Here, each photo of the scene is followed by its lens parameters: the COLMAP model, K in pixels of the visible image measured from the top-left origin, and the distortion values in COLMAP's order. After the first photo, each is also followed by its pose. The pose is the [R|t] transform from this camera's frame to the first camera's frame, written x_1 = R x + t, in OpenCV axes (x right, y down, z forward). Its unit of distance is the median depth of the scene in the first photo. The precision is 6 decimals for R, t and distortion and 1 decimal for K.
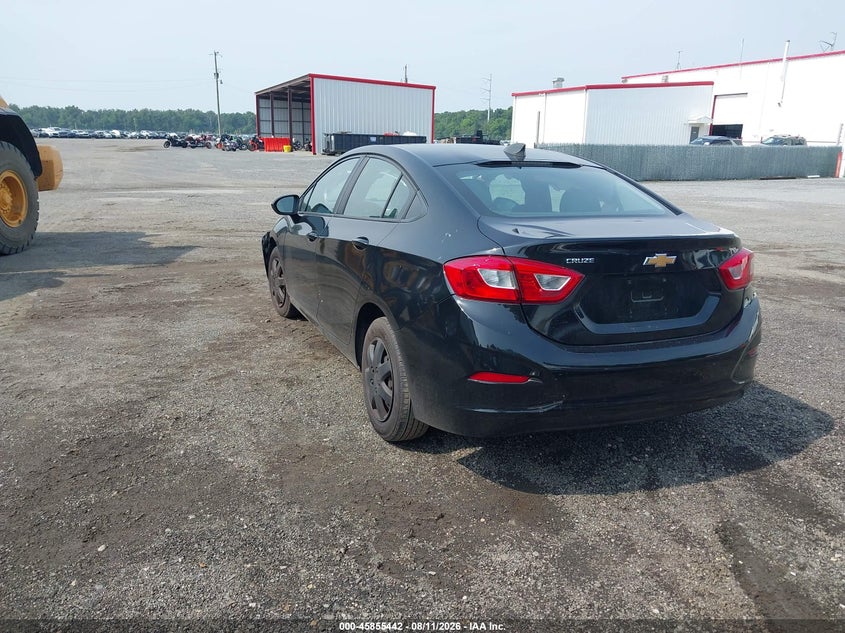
lens RADIAL K [[663.9, 0, 422.5], [0, 663.9, 316.5], [0, 0, 1]] dist [0.001387, 0.000153]
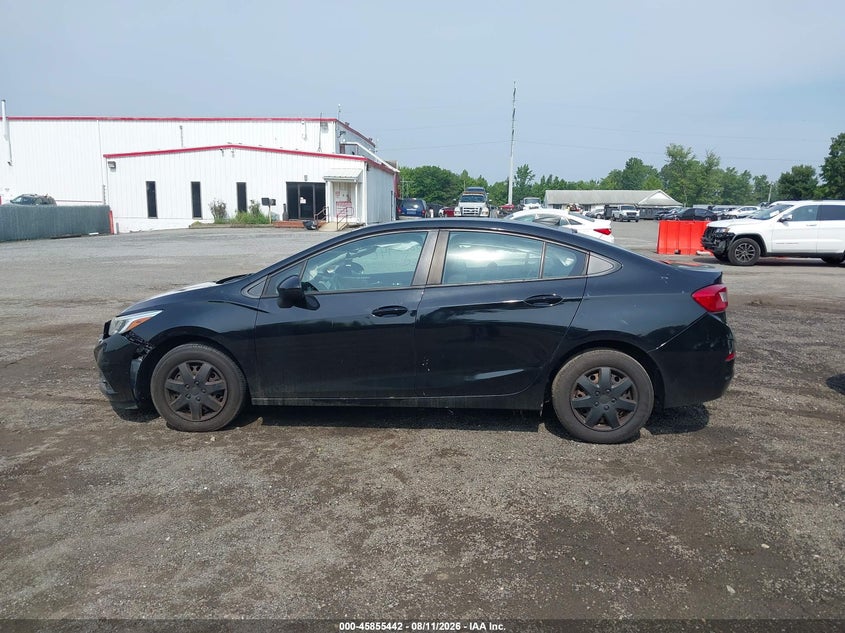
lens RADIAL K [[670.2, 0, 422.5], [0, 670.2, 316.5], [0, 0, 1]] dist [0.002171, -0.000387]
pose [[0.473660, -0.151981, 0.867495, -0.113391], [0.224928, 0.973208, 0.047689, -0.017033], [-0.851501, 0.172536, 0.495154, 0.053332]]
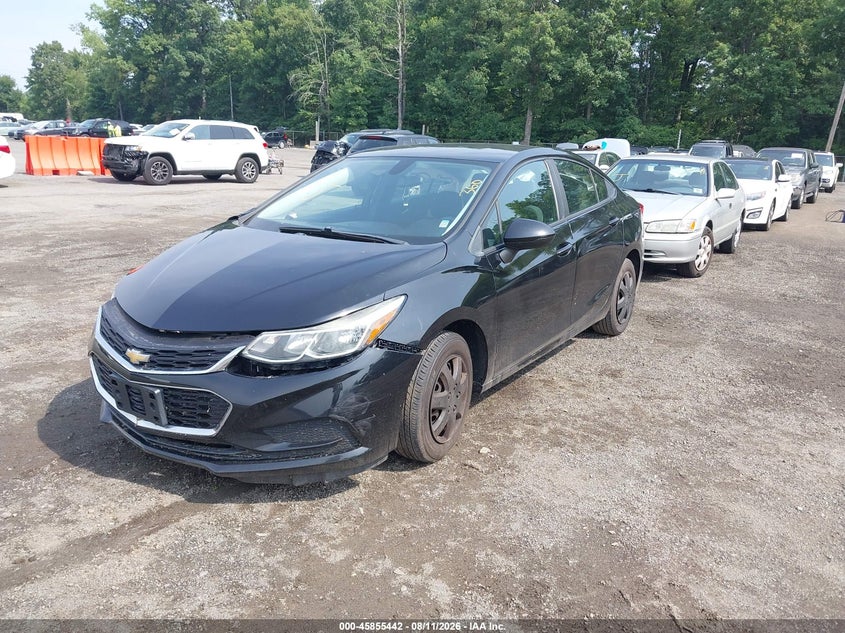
lens RADIAL K [[677.2, 0, 422.5], [0, 677.2, 316.5], [0, 0, 1]] dist [-0.004528, -0.002869]
pose [[-0.564621, -0.243373, 0.788652, -0.093001], [0.160892, 0.904750, 0.394388, -0.049979], [-0.809516, 0.349568, -0.471684, 0.185857]]
